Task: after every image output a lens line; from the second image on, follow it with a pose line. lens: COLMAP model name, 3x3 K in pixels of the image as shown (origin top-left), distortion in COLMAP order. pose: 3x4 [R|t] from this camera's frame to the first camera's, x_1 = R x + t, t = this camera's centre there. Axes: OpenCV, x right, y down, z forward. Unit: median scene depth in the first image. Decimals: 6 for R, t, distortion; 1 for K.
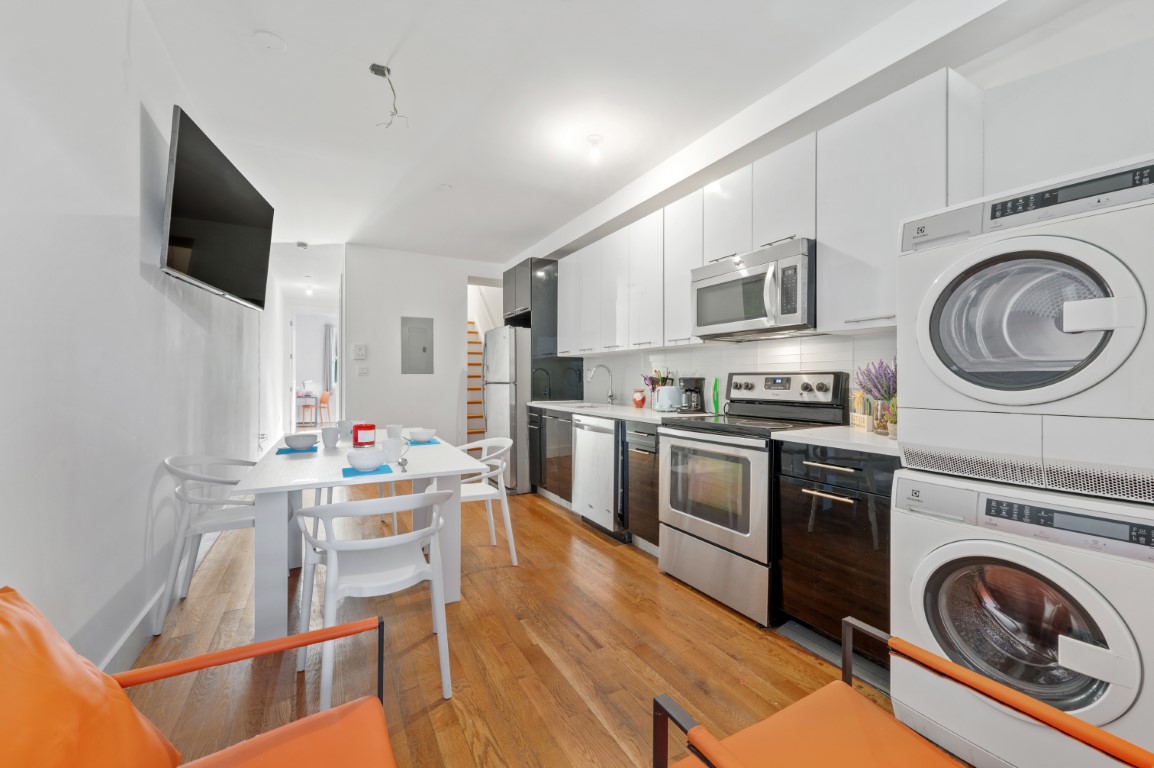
lens RADIAL K [[463.1, 0, 574.1], [0, 463.1, 371.0], [0, 0, 1]] dist [0.011187, -0.000104]
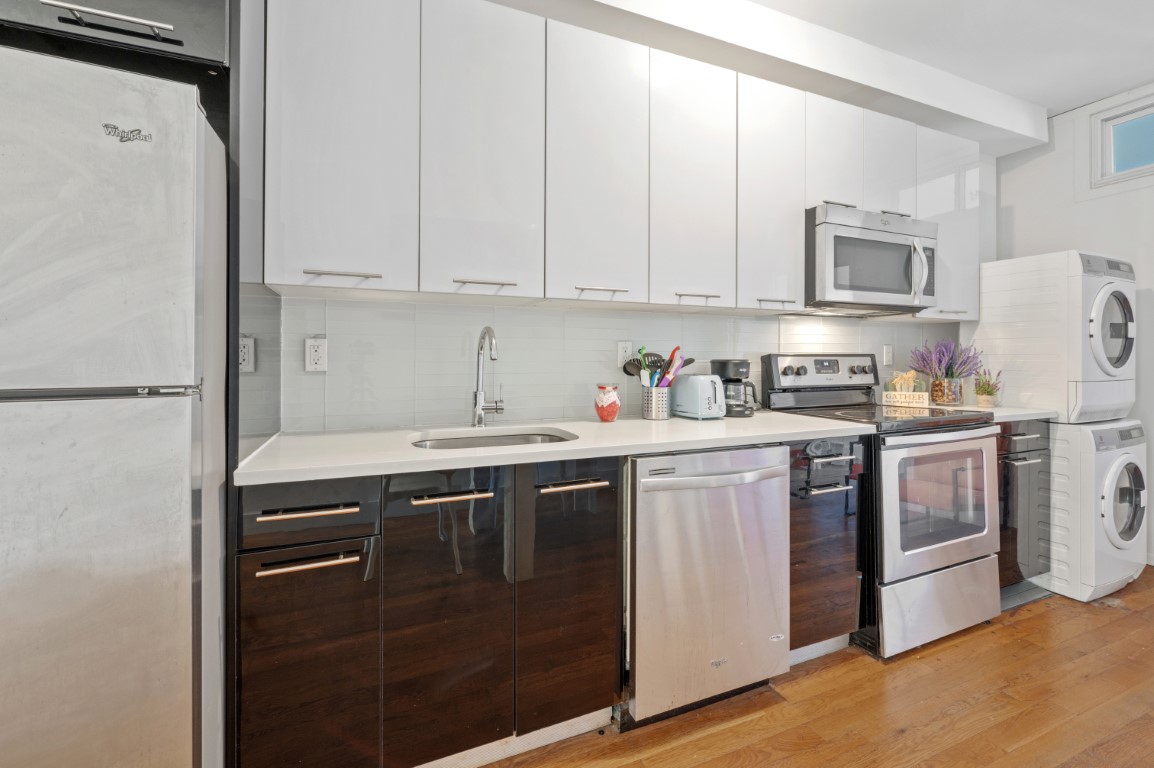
lens RADIAL K [[483.4, 0, 577.0], [0, 483.4, 384.0], [0, 0, 1]] dist [-0.002617, -0.000222]
pose [[0.112649, -0.041865, 0.992752, -0.518252], [-0.012865, 0.998967, 0.043587, 0.026125], [-0.993552, -0.017682, 0.111994, 1.368315]]
